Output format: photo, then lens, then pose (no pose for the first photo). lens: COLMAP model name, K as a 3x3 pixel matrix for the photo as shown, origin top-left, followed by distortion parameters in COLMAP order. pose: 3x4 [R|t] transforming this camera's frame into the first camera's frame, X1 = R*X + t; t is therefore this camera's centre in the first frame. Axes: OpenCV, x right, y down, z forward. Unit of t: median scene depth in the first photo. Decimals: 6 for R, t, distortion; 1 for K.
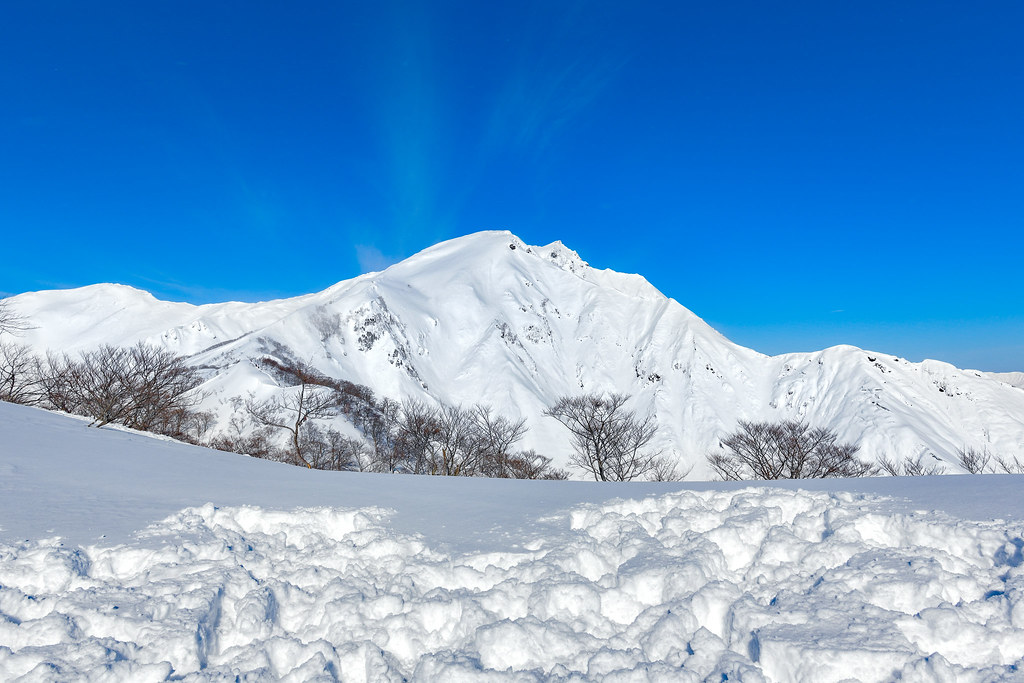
lens RADIAL K [[726.6, 0, 536.8], [0, 726.6, 314.7], [0, 0, 1]] dist [-0.000936, -0.001436]
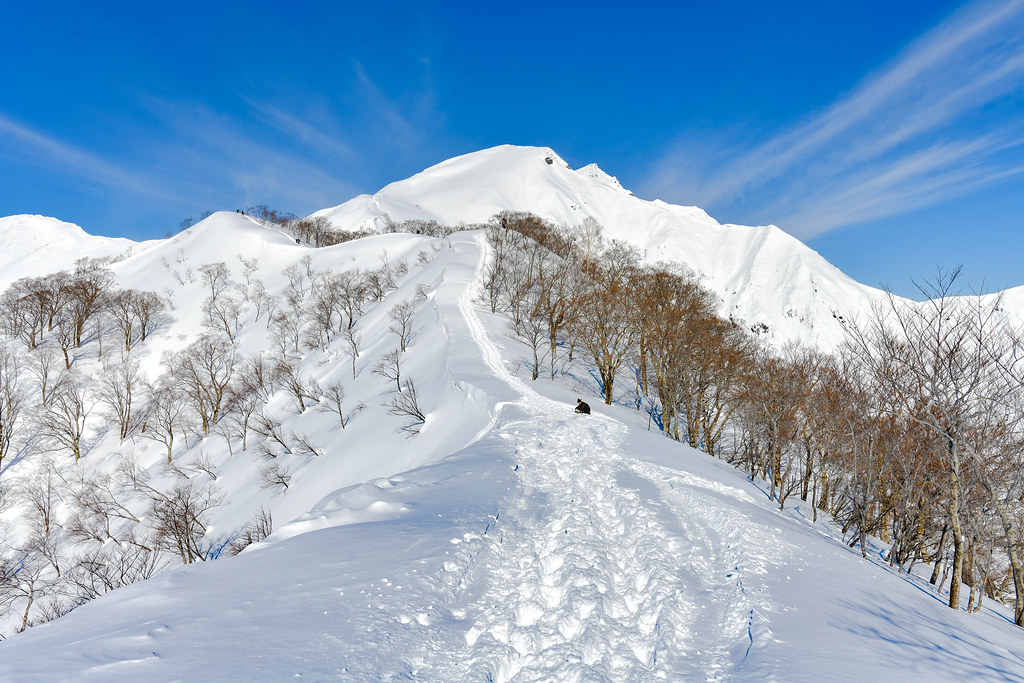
lens RADIAL K [[828.7, 0, 514.7], [0, 828.7, 340.7], [0, 0, 1]] dist [0.000449, -0.001116]
pose [[0.999841, 0.011196, -0.013913, -0.071949], [-0.010094, 0.996989, 0.076884, 0.036520], [0.014731, -0.076732, 0.996943, 0.160247]]
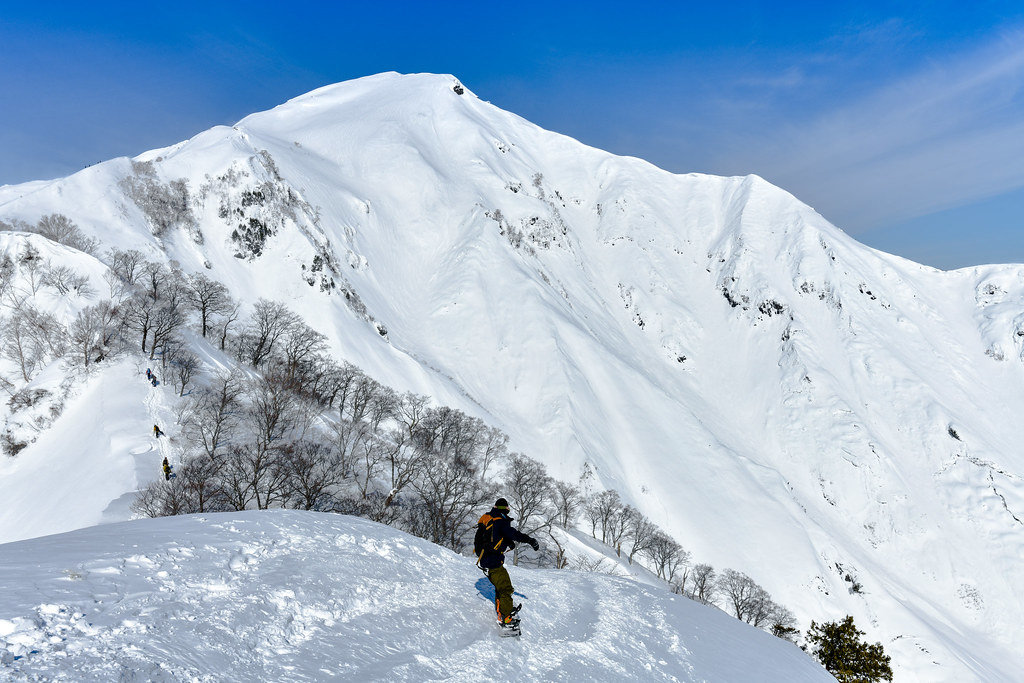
lens RADIAL K [[828.7, 0, 514.7], [0, 828.7, 340.7], [0, 0, 1]] dist [0.000449, -0.001116]
pose [[0.983551, -0.016939, 0.179834, -0.148845], [-0.006840, 0.991386, 0.130790, 0.028076], [-0.180501, -0.129869, 0.974963, 0.394590]]
